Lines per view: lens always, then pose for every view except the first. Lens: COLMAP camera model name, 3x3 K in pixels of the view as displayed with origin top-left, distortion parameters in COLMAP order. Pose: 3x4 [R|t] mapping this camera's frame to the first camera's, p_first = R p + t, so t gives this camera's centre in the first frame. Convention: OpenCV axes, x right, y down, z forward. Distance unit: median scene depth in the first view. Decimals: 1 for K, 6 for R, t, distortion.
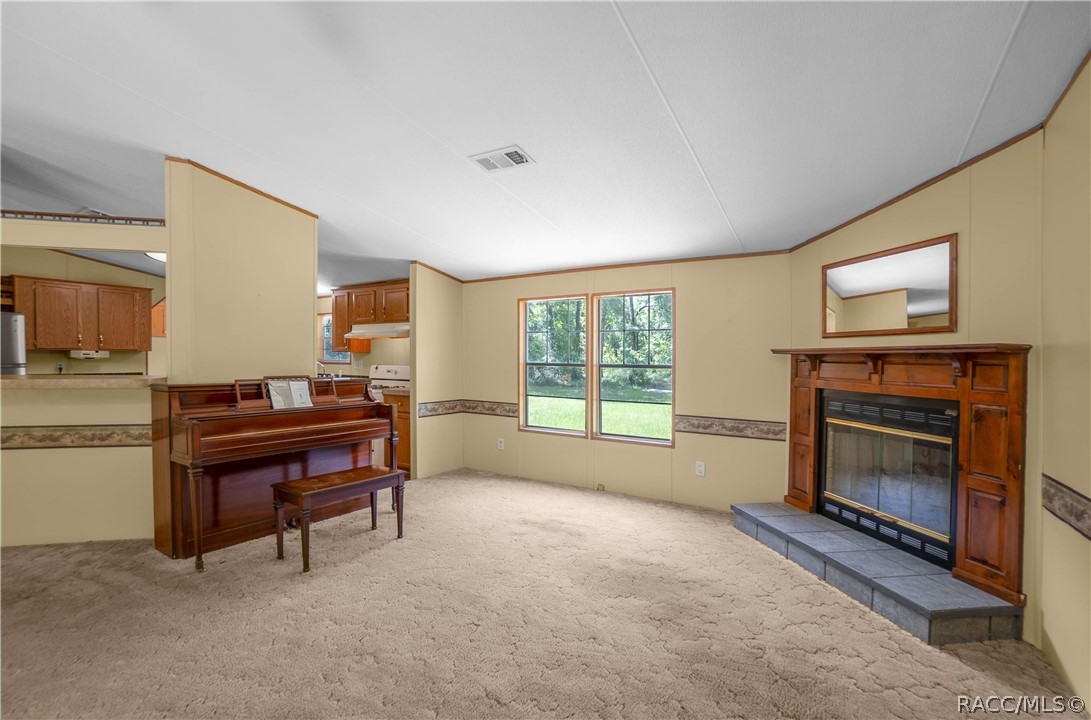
lens RADIAL K [[496.1, 0, 527.8], [0, 496.1, 360.0], [0, 0, 1]] dist [-0.066382, 0.017984]
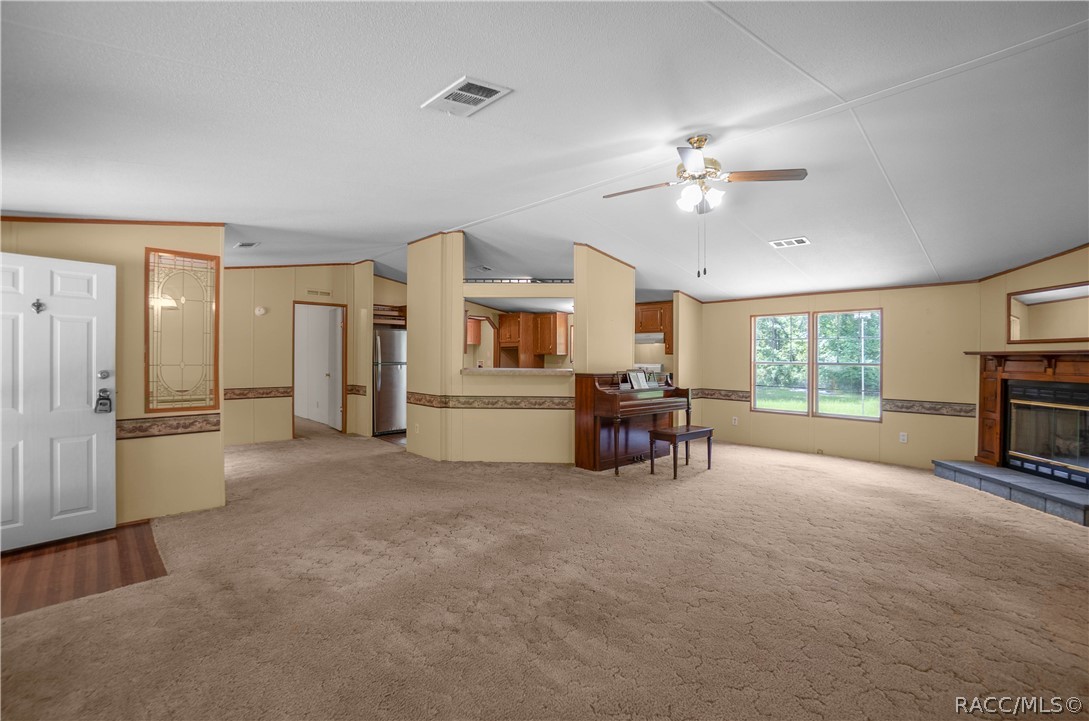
lens RADIAL K [[495.1, 0, 526.8], [0, 495.1, 360.5], [0, 0, 1]] dist [-0.066382, 0.017984]
pose [[0.969285, -0.001746, -0.245932, -0.417547], [0.002040, 0.999997, 0.000941, -0.000040], [0.245930, -0.001414, 0.969287, -0.683529]]
